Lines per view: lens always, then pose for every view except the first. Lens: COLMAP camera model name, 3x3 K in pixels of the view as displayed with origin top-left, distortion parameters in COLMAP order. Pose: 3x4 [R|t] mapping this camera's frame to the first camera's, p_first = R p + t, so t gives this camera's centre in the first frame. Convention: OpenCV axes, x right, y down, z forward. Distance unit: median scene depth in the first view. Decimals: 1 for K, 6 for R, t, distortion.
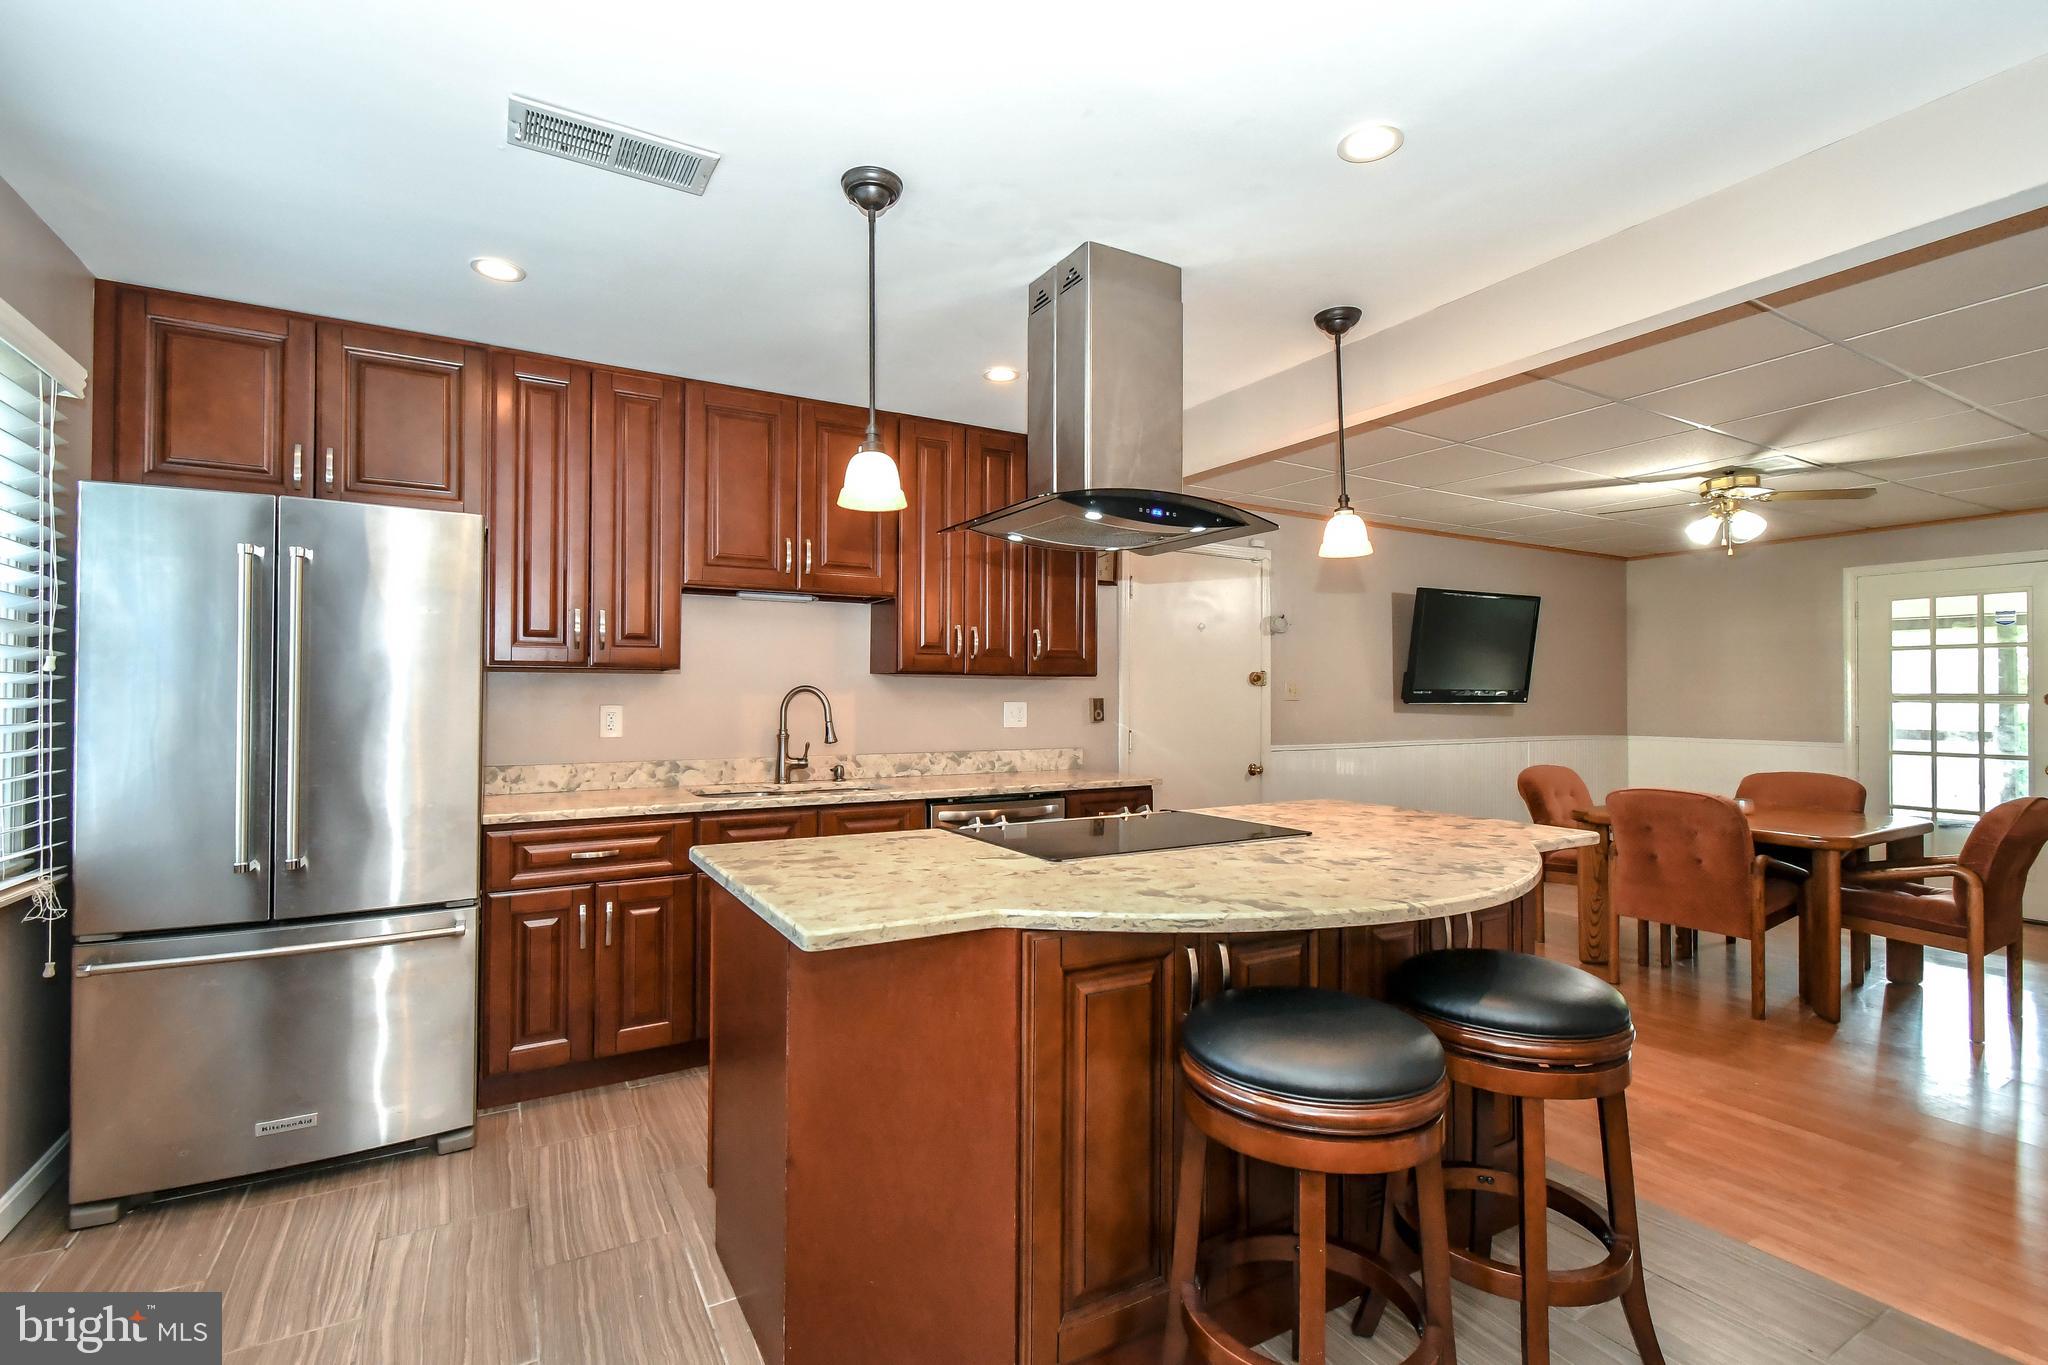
lens RADIAL K [[920.1, 0, 1022.0], [0, 920.1, 684.5], [0, 0, 1]] dist [0.007057, -0.003380]
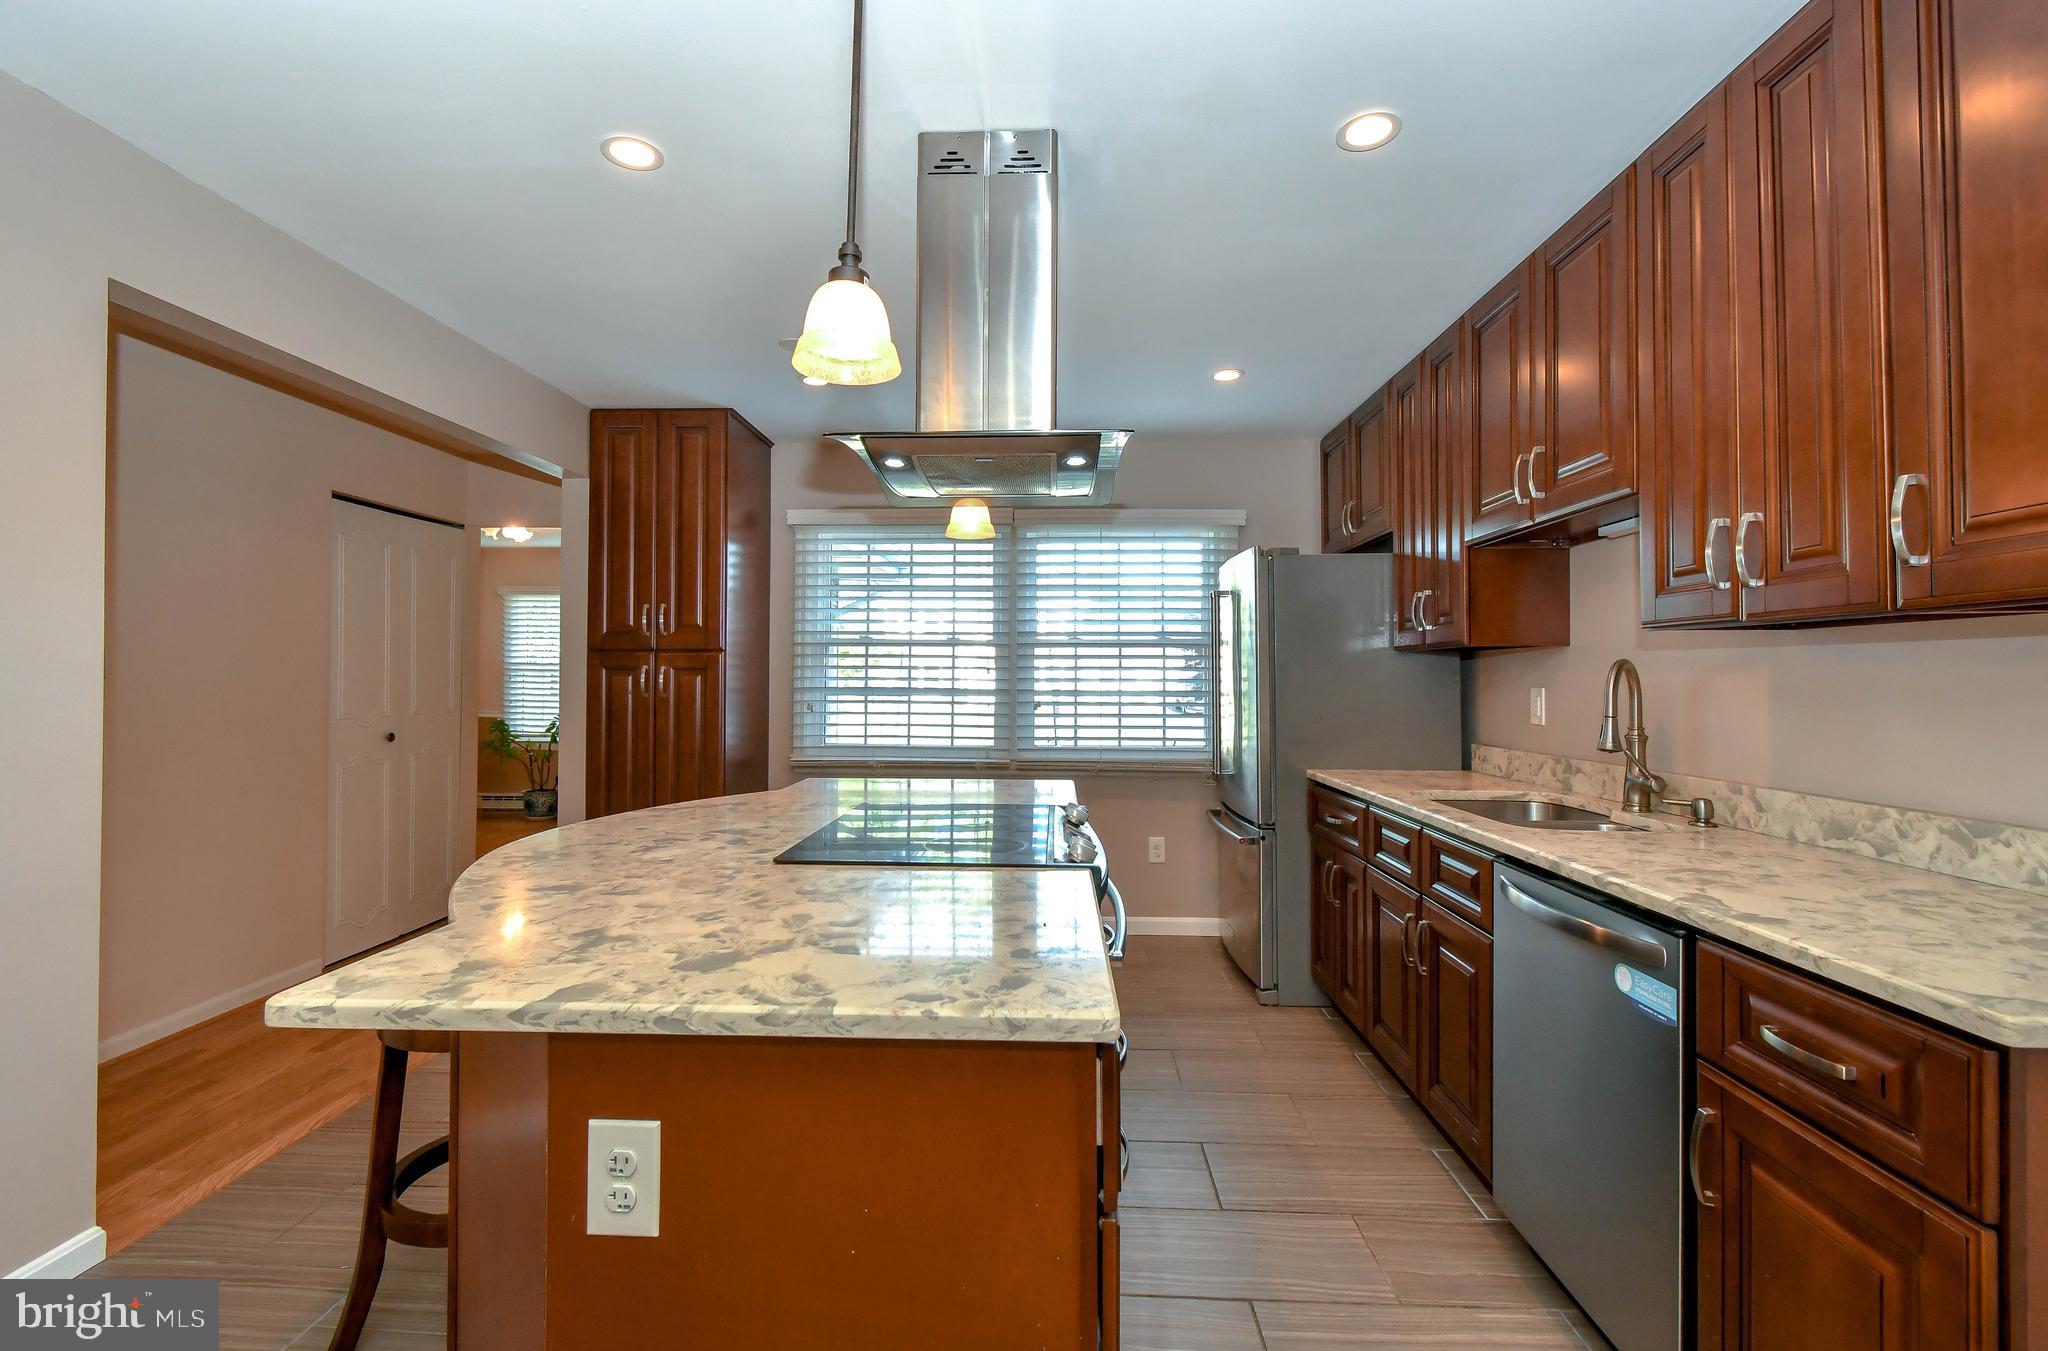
lens RADIAL K [[920.1, 0, 1015.8], [0, 920.1, 667.7], [0, 0, 1]] dist [0.007057, -0.003380]
pose [[-0.544675, -0.014096, -0.838529, 0.381412], [0.008032, 0.999725, -0.022023, 0.012874], [0.838609, -0.018731, -0.544412, 0.723946]]
